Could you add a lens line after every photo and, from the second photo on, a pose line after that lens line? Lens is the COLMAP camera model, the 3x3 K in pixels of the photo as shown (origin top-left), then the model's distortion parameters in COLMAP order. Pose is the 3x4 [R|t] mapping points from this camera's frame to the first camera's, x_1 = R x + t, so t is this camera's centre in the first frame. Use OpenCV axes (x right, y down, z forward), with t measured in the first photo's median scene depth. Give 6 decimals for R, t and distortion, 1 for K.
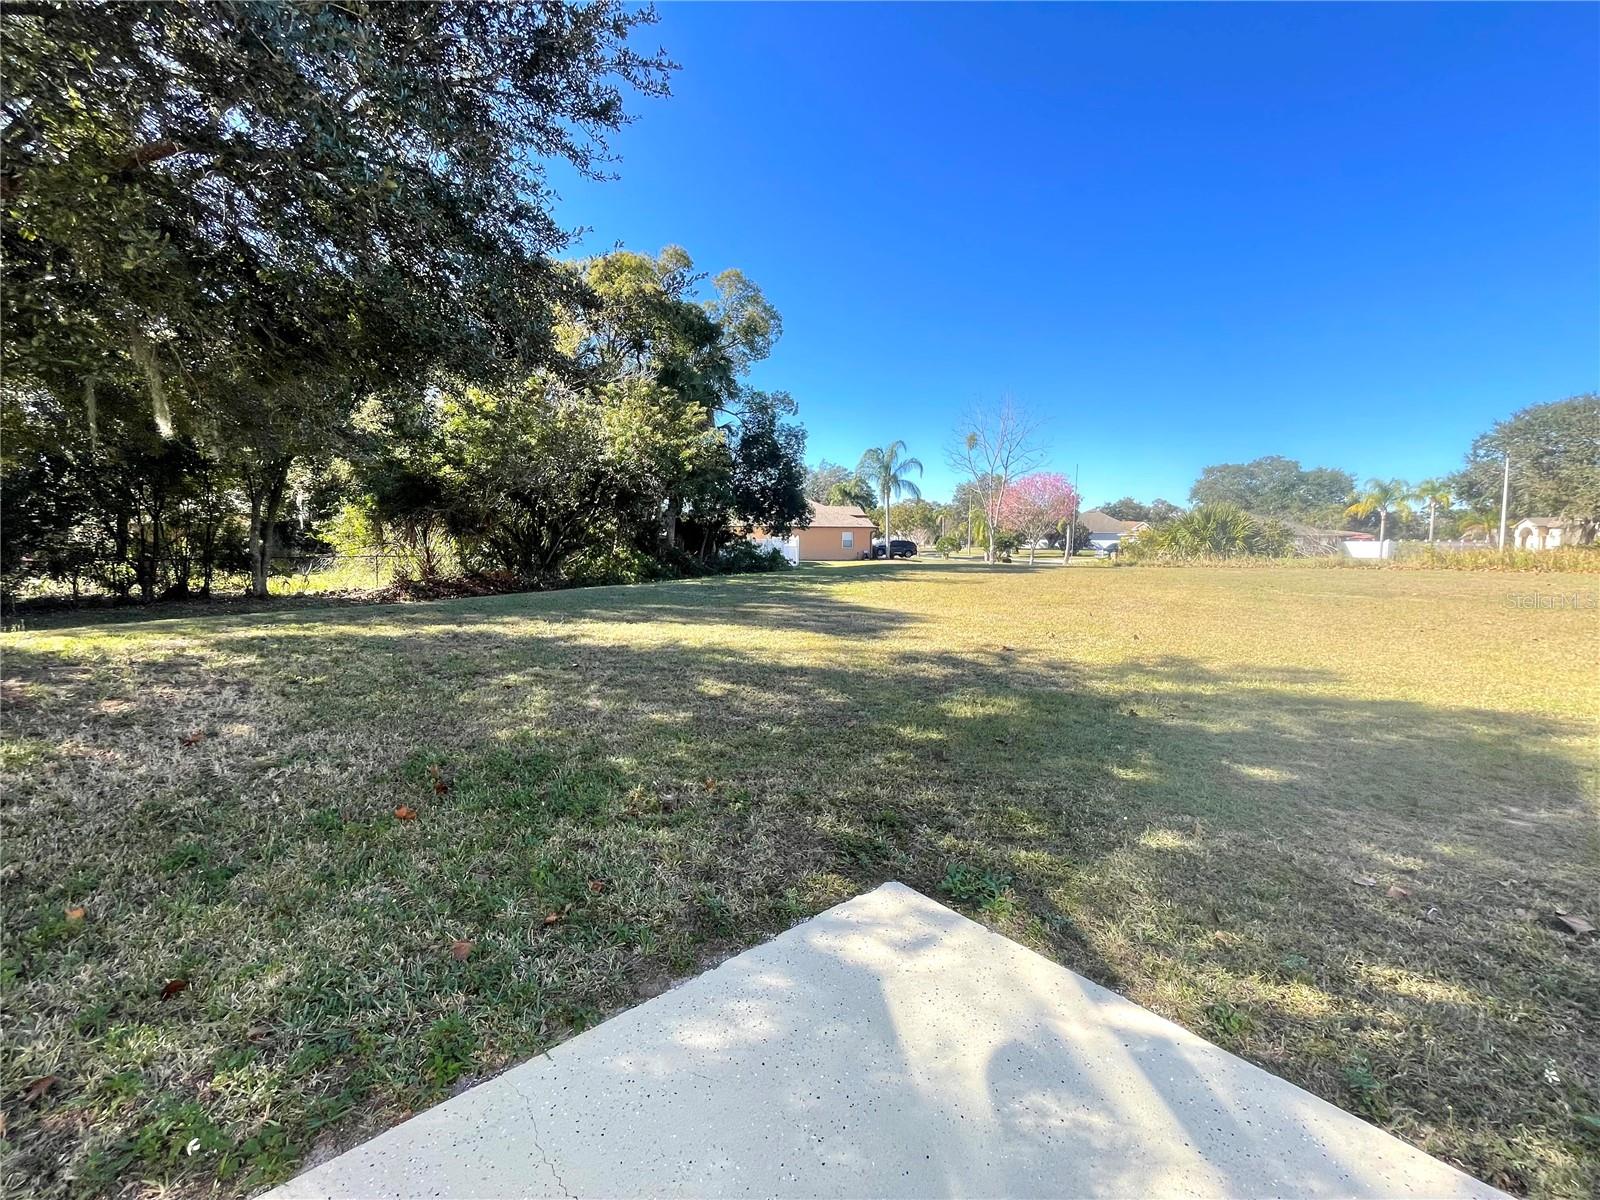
lens RADIAL K [[649.2, 0, 800.6], [0, 649.2, 600.2], [0, 0, 1]] dist [-0.003045, 0.000057]
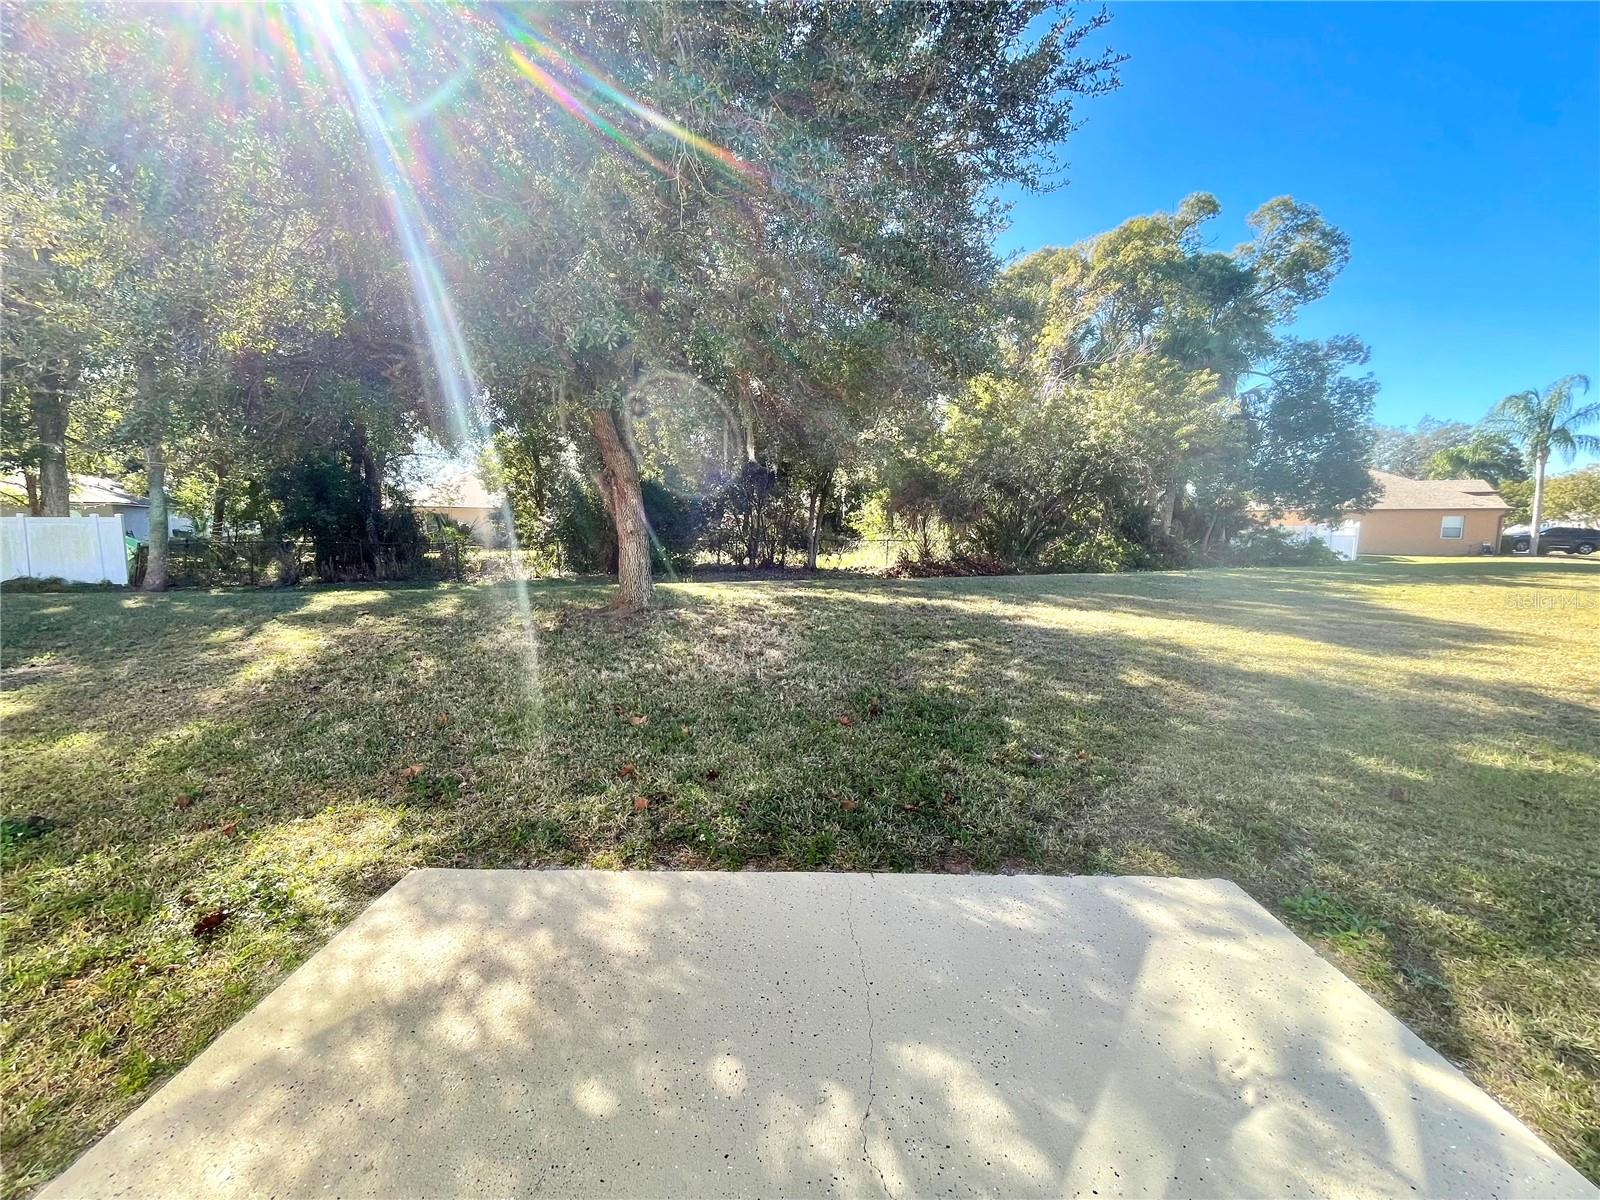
lens RADIAL K [[649.2, 0, 799.1], [0, 649.2, 600.7], [0, 0, 1]] dist [-0.003045, 0.000057]
pose [[0.745426, 0.074447, -0.662418, 0.101080], [-0.061188, 0.997190, 0.043215, 0.006275], [0.663774, 0.008319, 0.747887, -0.053589]]
